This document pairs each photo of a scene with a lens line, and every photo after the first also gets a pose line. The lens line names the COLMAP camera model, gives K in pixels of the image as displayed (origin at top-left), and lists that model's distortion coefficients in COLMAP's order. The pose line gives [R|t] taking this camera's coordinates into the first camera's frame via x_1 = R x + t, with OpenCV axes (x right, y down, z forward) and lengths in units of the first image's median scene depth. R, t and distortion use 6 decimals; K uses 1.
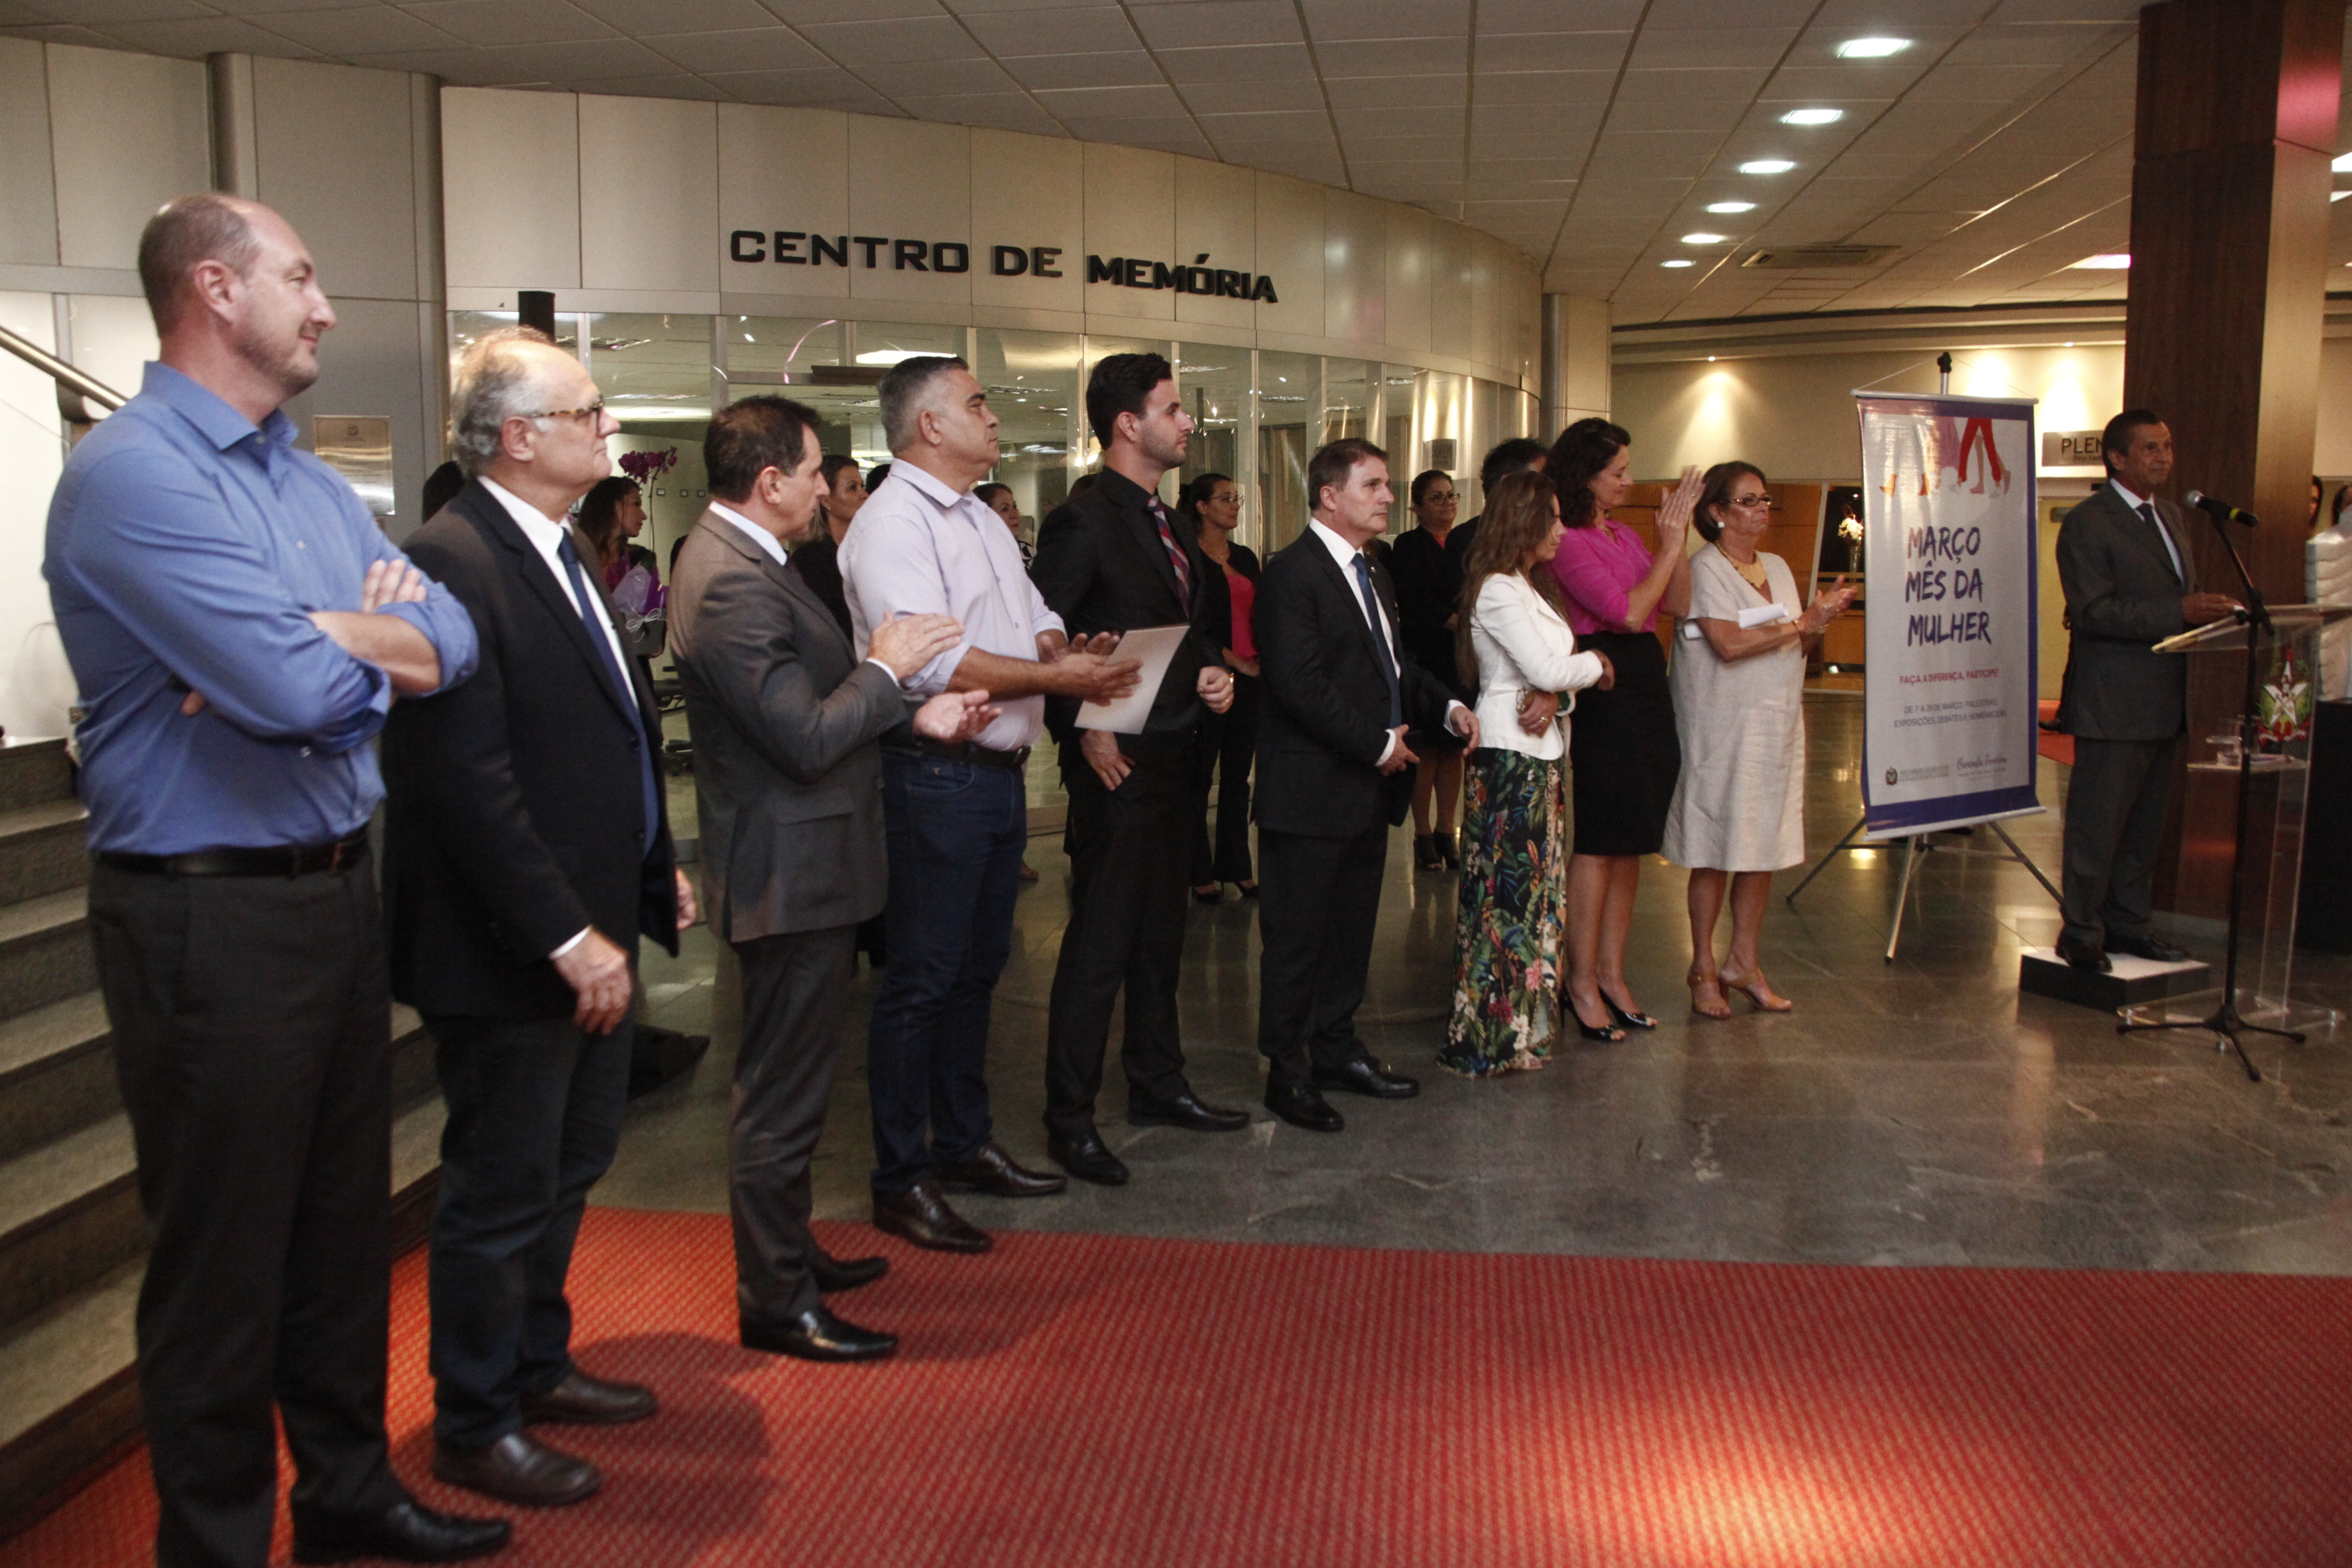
lens RADIAL K [[1889.3, 0, 1203.2], [0, 1889.3, 779.0], [0, 0, 1]] dist [-0.153245, 0.109018]
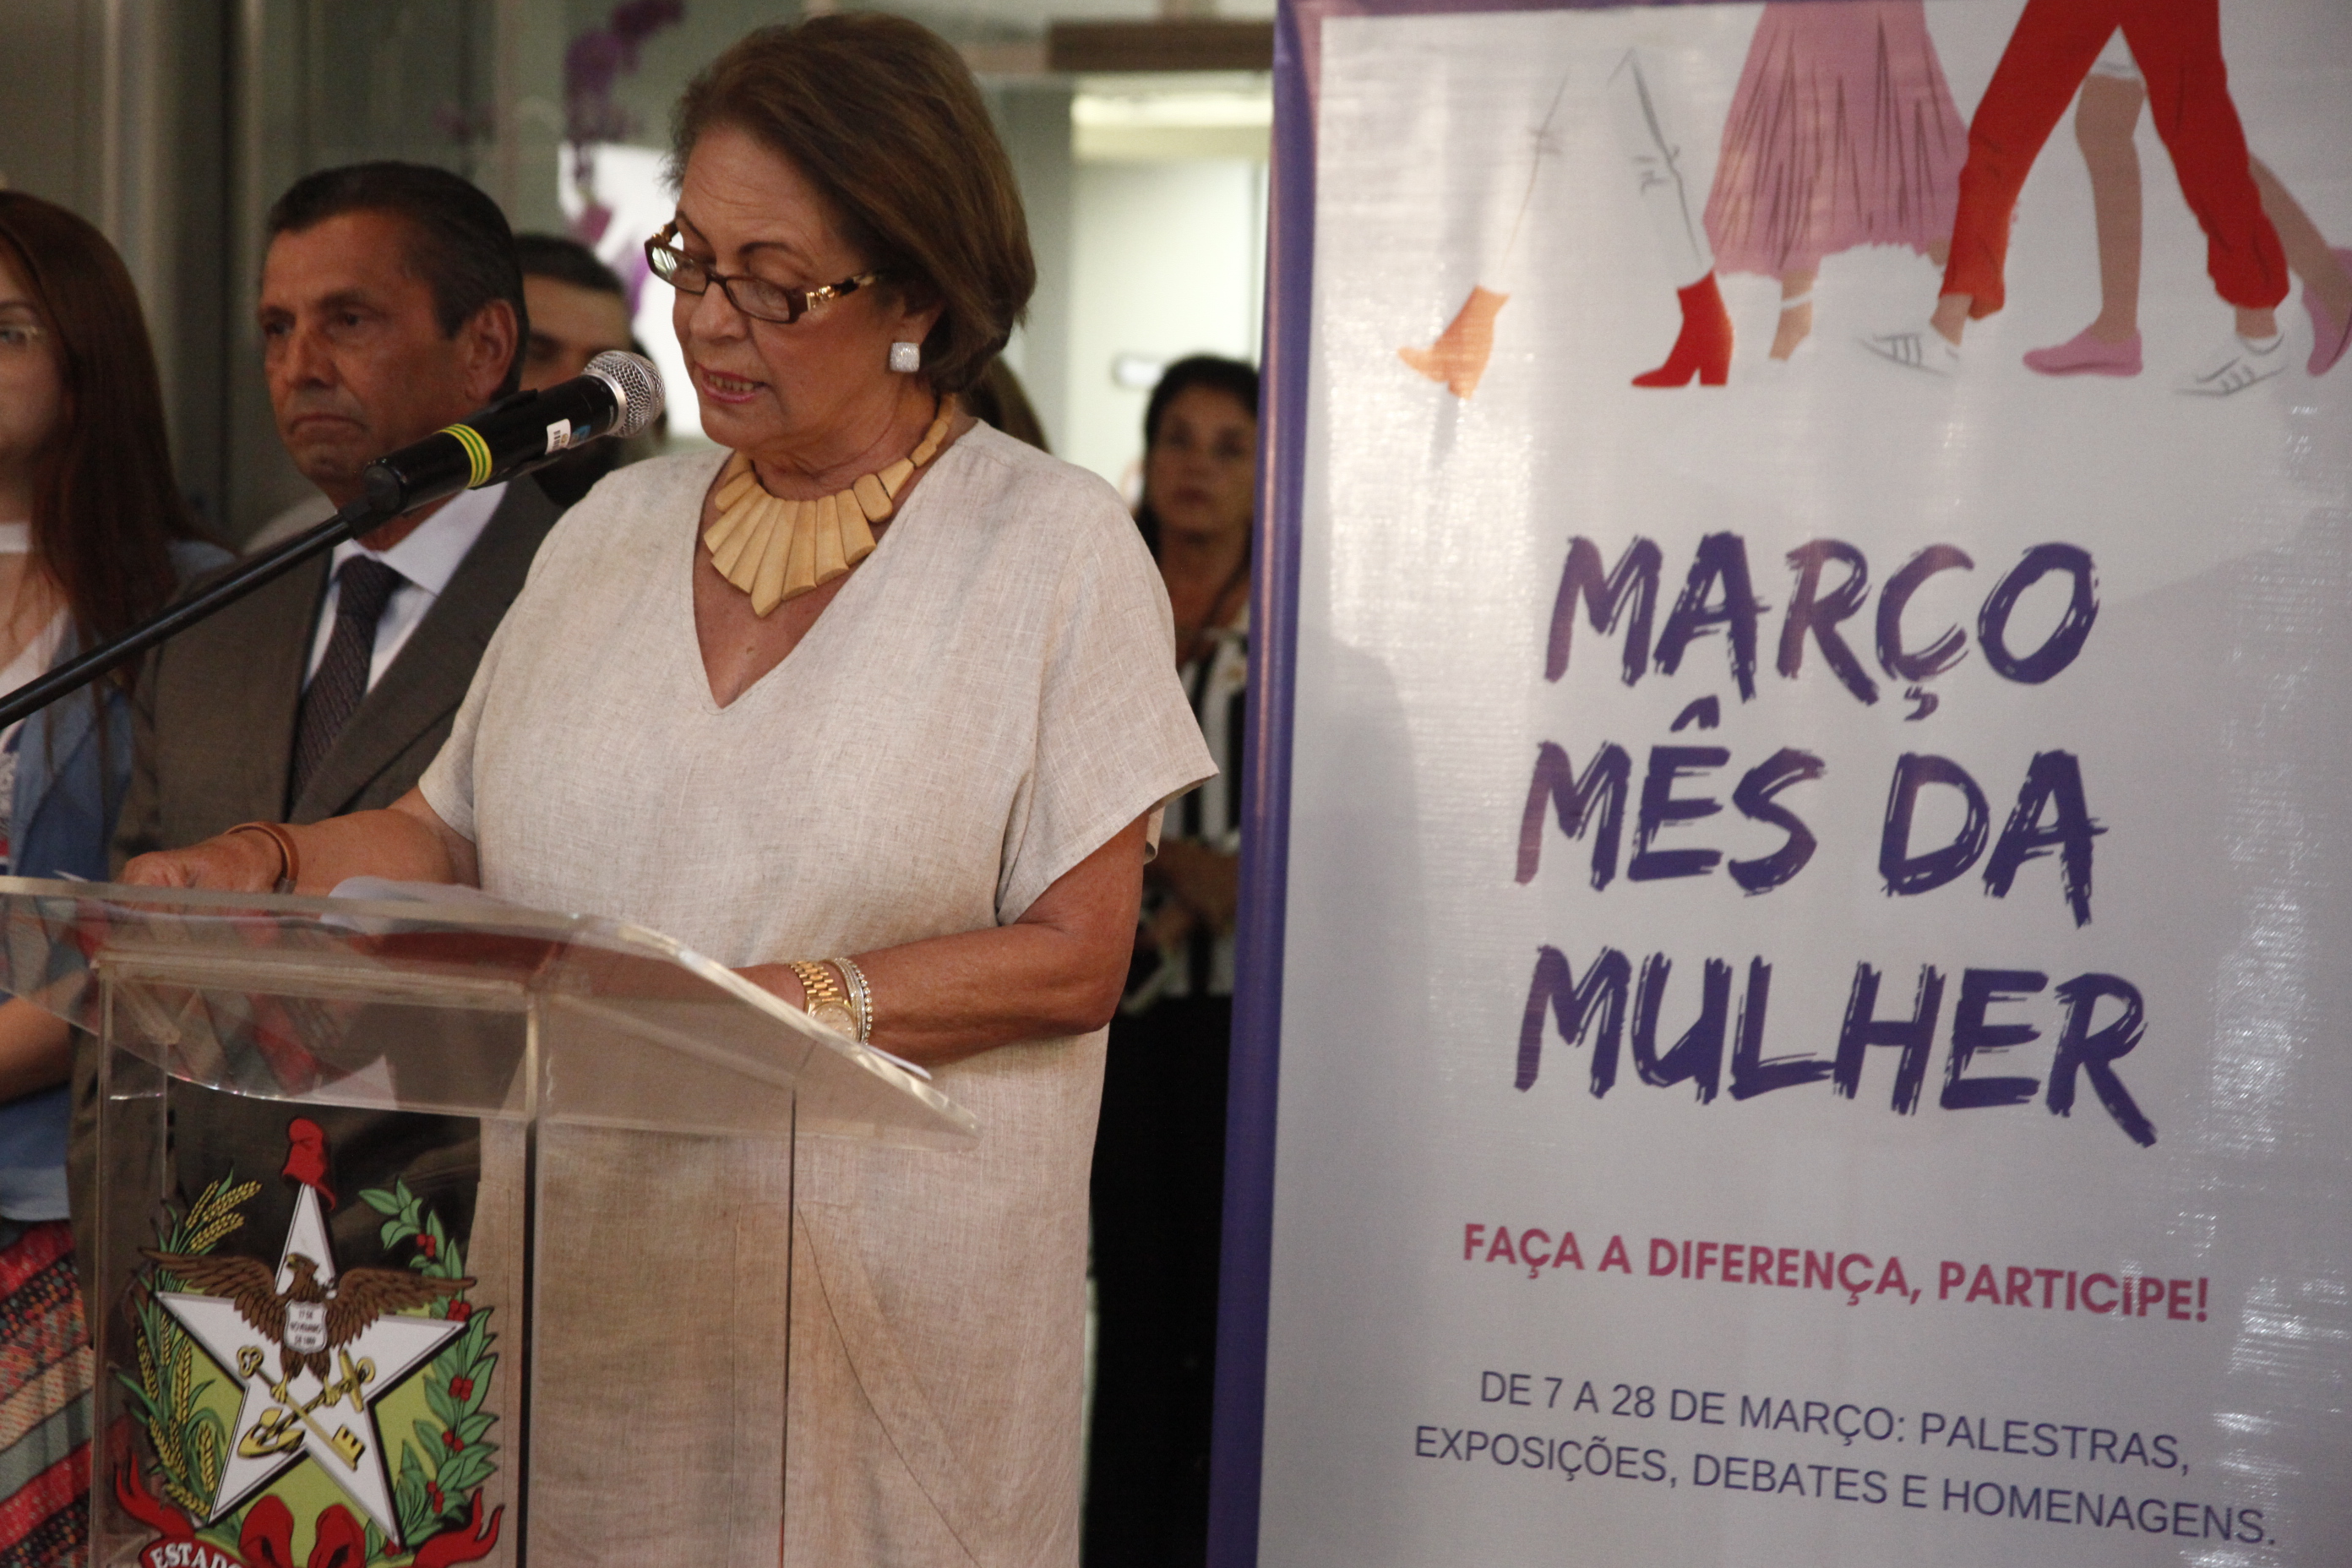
lens RADIAL K [[6245.1, 0, 1147.4], [0, 6245.1, 804.8], [0, 0, 1]] dist [0.460021, 0.000000]
pose [[0.524368, 0.056893, -0.849589, 0.951981], [-0.142002, 0.989636, -0.021373, -0.080933], [0.839567, 0.131851, 0.527012, 0.565746]]
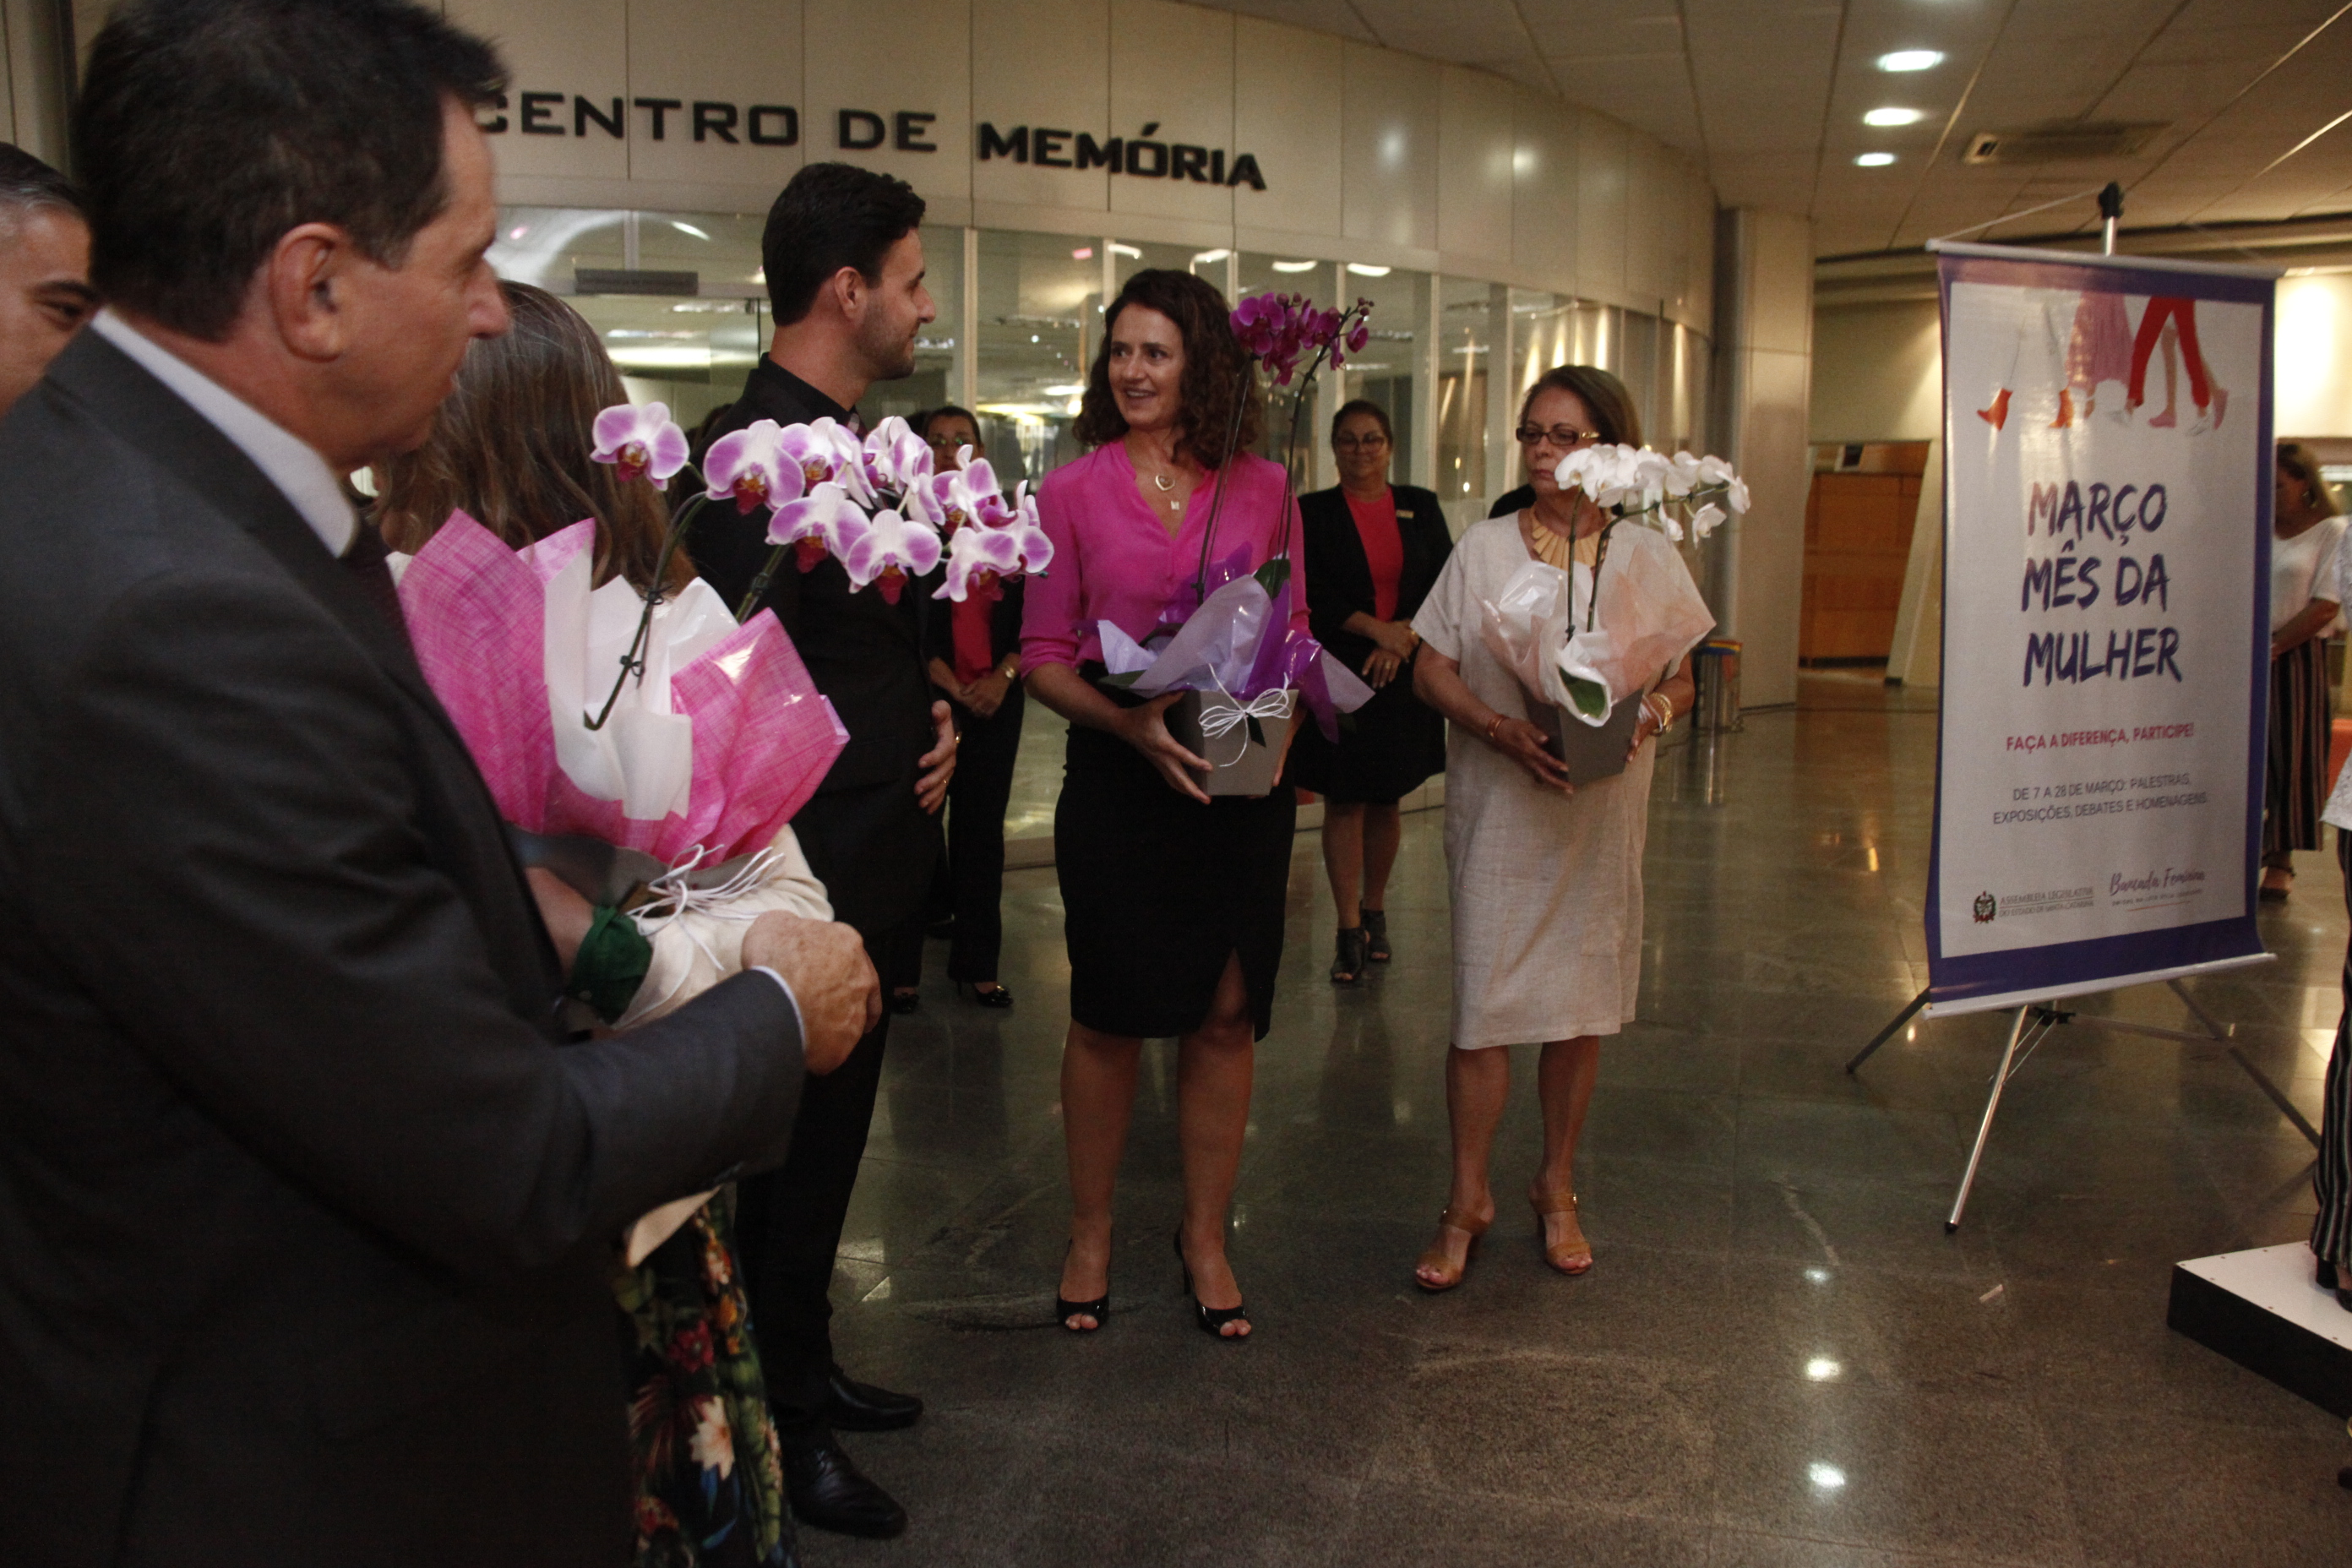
lens RADIAL K [[1889.3, 0, 1196.3], [0, 1889.3, 771.7], [0, 0, 1]] dist [-0.153245, 0.109018]
pose [[0.986473, 0.030951, -0.160975, 0.212975], [-0.028796, 0.999462, 0.015704, -0.045230], [0.161375, -0.010857, 0.986833, 0.375003]]
